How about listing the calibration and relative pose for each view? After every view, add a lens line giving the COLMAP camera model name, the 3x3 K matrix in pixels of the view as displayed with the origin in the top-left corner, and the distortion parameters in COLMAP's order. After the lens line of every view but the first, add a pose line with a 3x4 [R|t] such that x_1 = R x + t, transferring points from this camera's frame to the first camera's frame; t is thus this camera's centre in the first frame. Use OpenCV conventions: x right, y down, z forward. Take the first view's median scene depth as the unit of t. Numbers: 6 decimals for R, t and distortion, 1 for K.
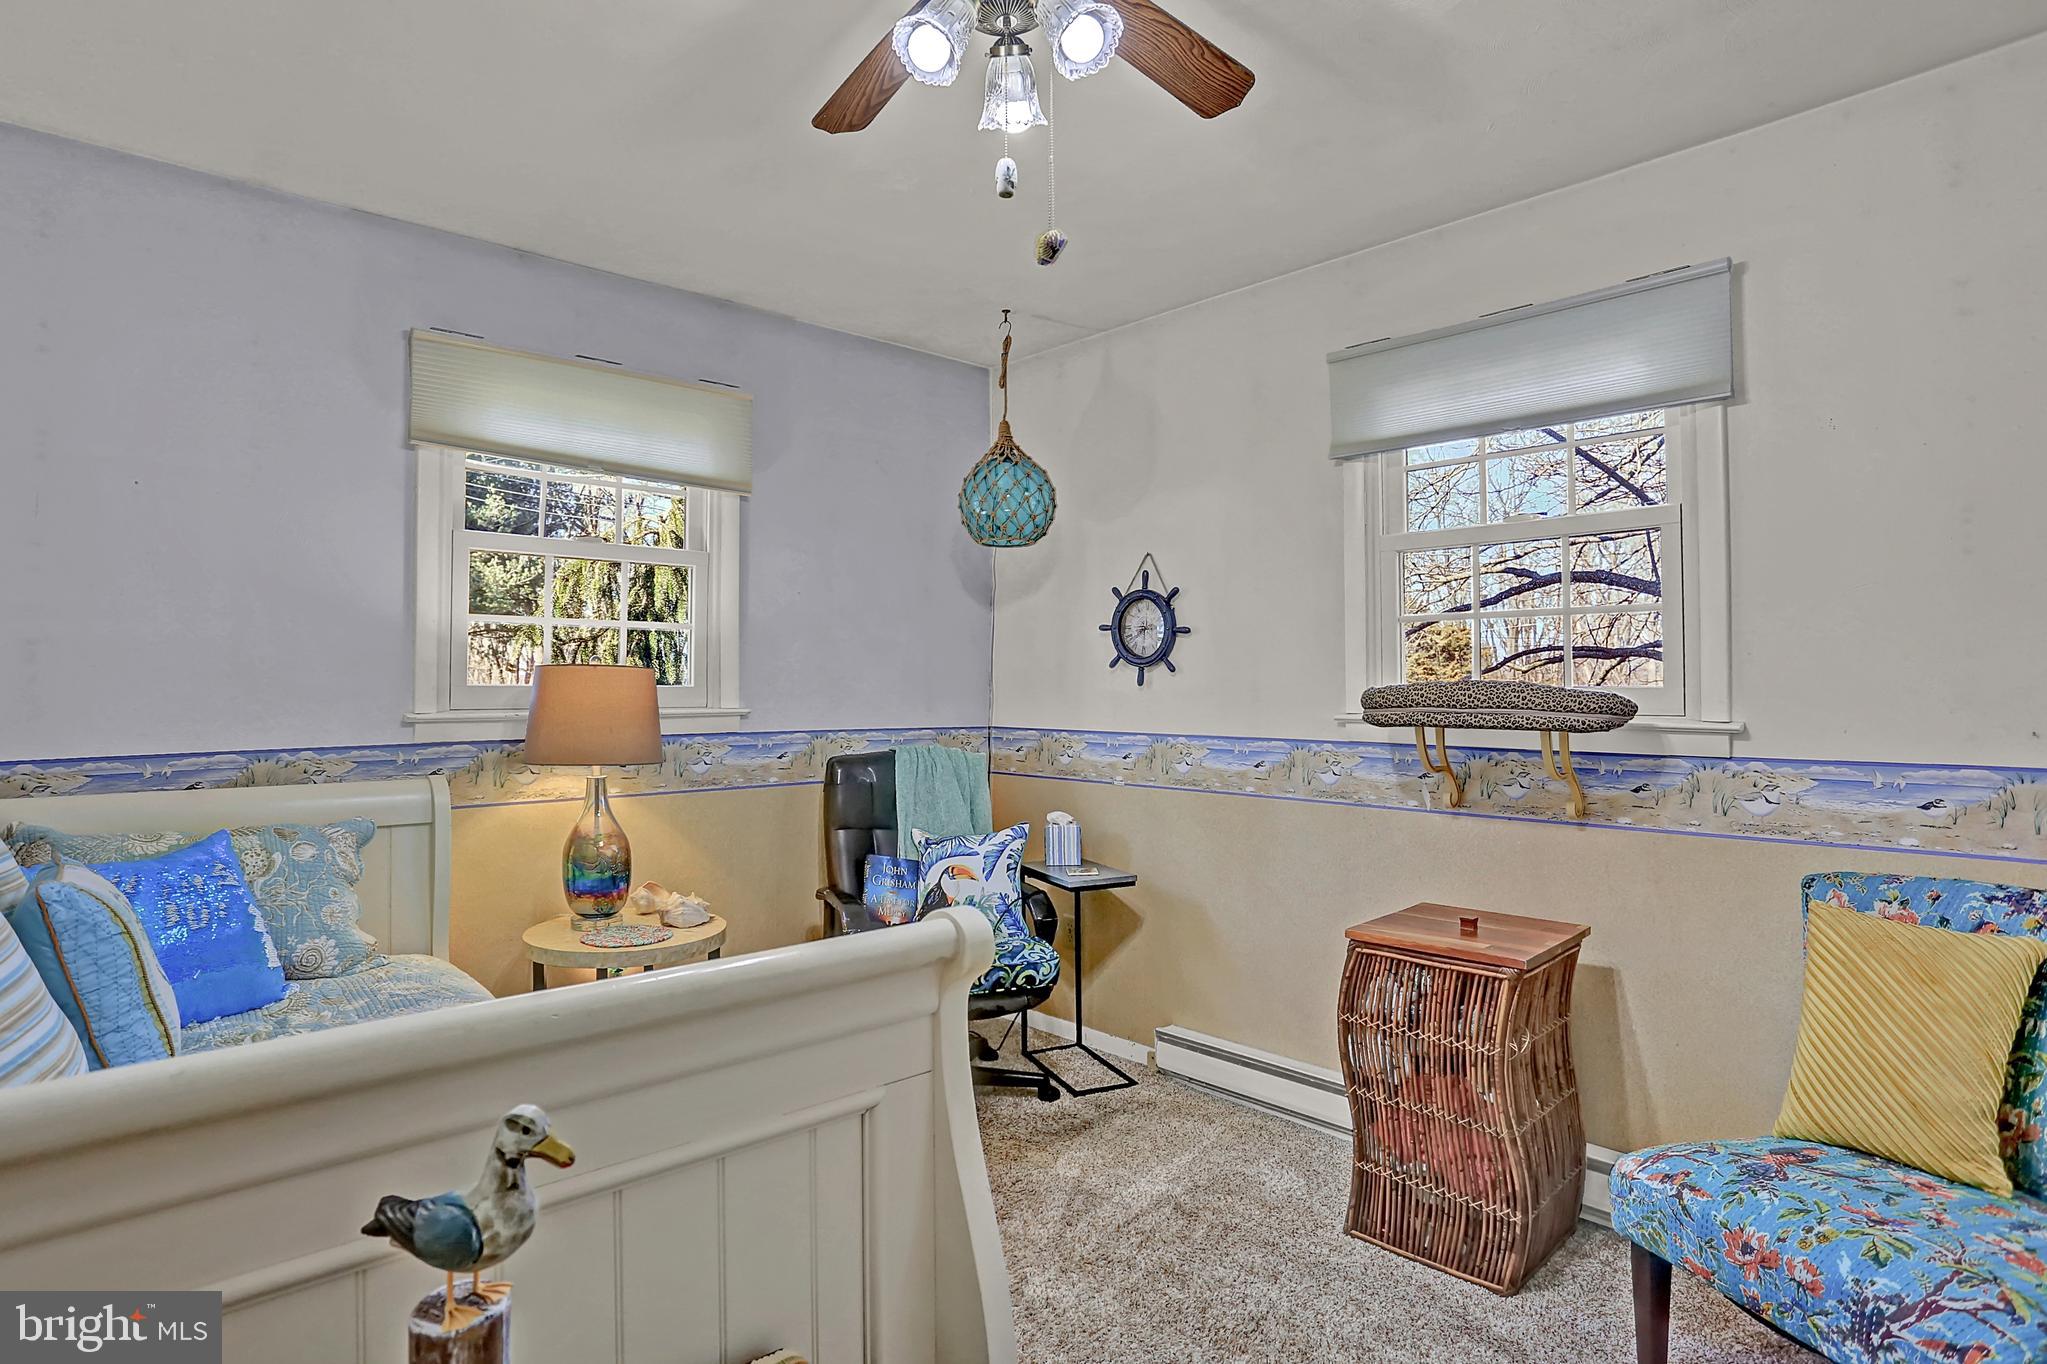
lens RADIAL K [[1047.8, 0, 1021.1], [0, 1047.8, 662.1], [0, 0, 1]] dist [-0.064693, 0.041094]
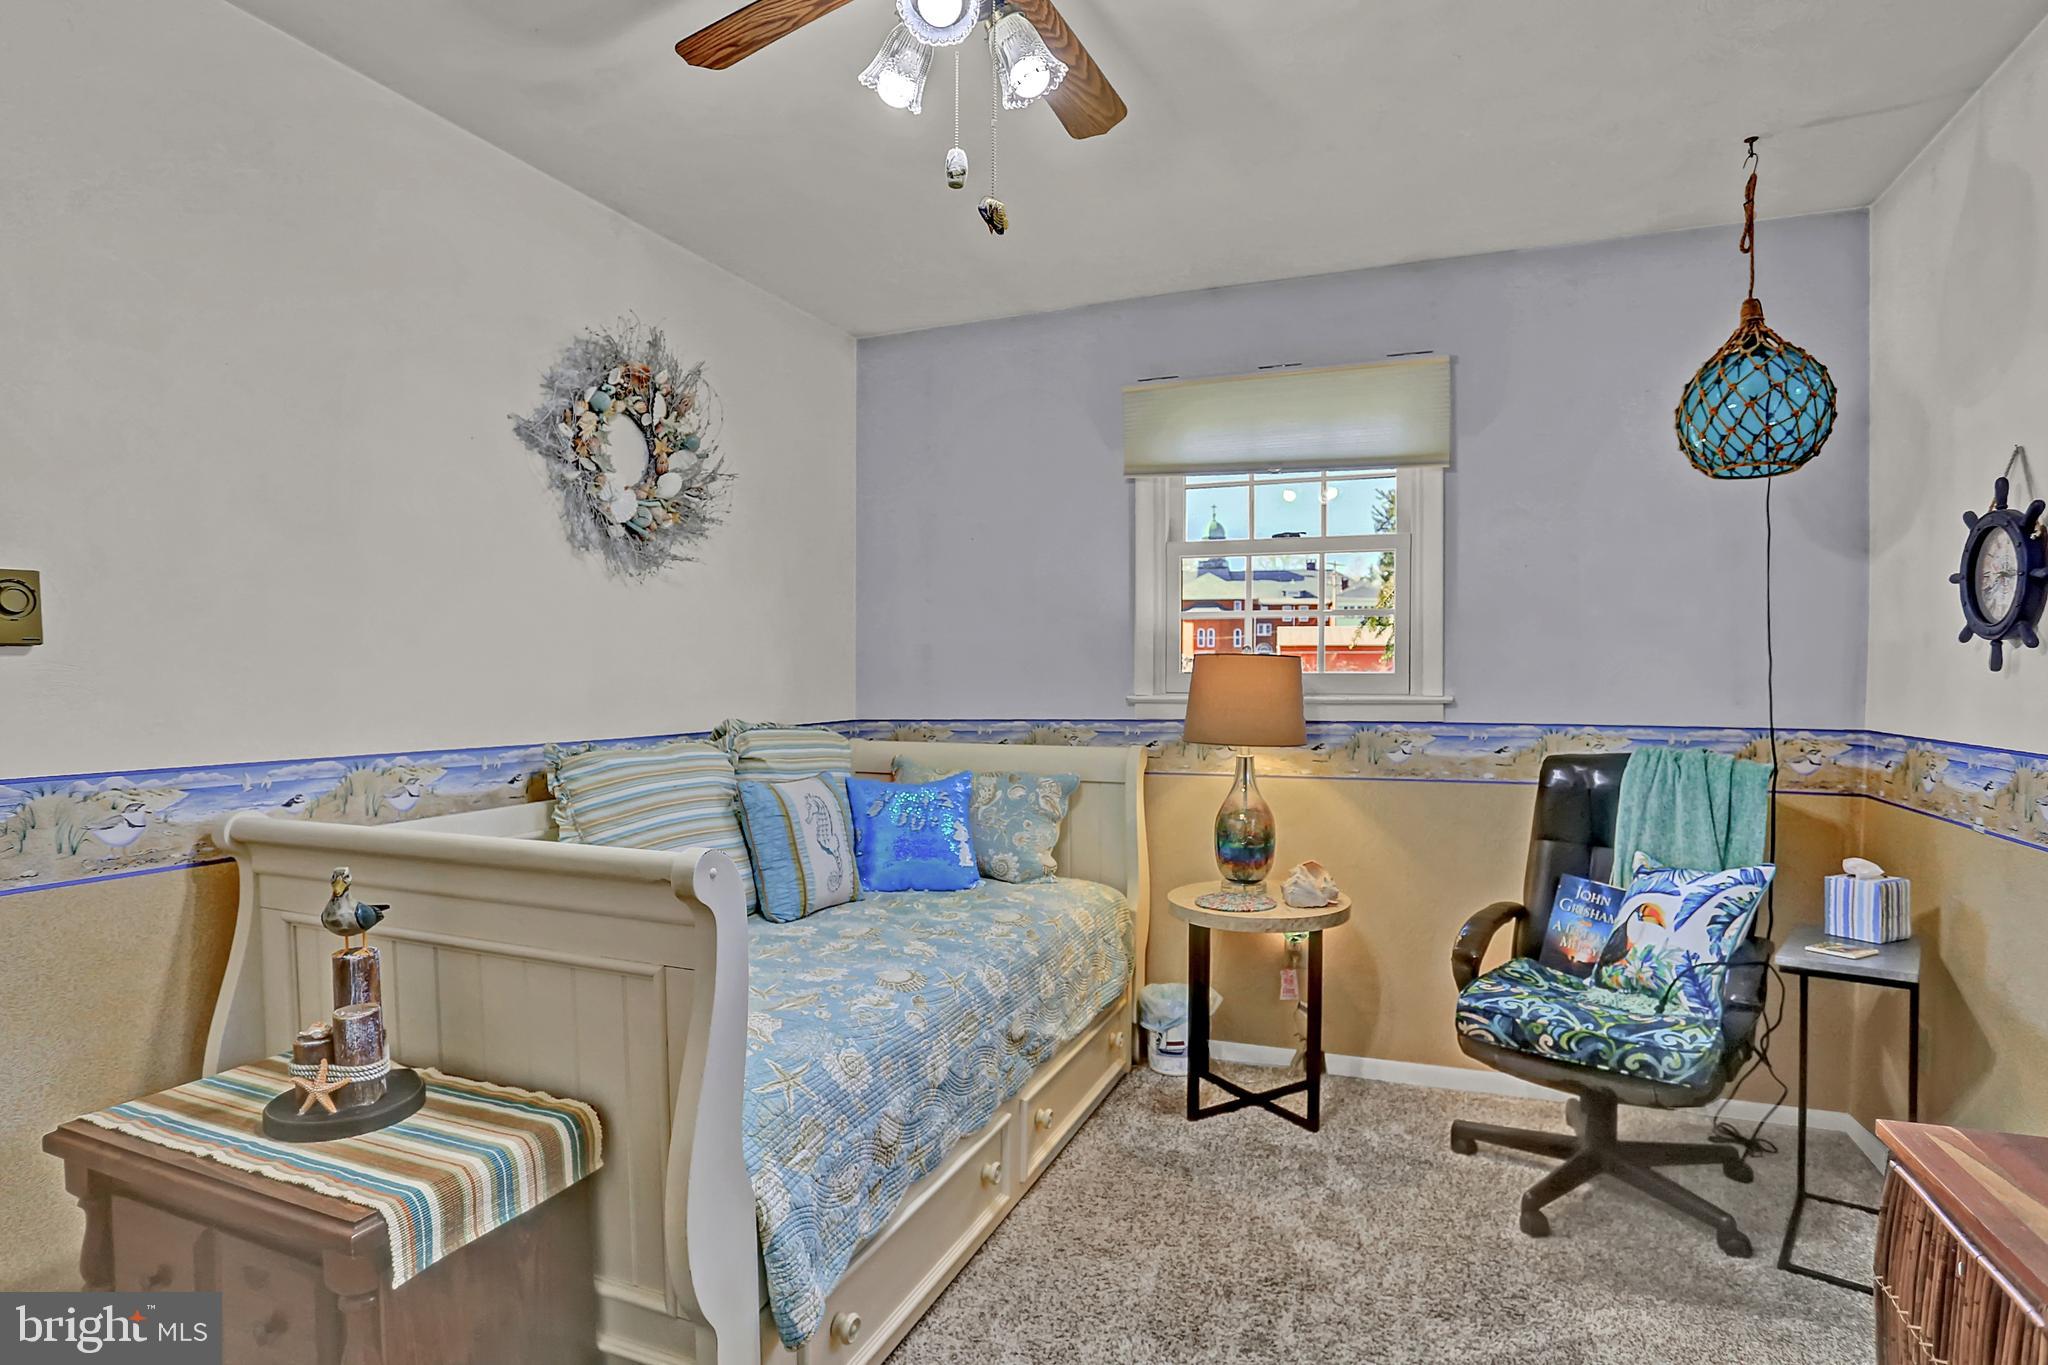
lens RADIAL K [[1045.9, 0, 1035.7], [0, 1045.9, 695.4], [0, 0, 1]] dist [-0.046966, 0.025835]
pose [[0.470852, 0.018989, -0.882008, 0.387979], [0.023765, 0.999133, 0.034197, 0.003088], [0.881892, -0.037063, 0.469993, 0.241822]]
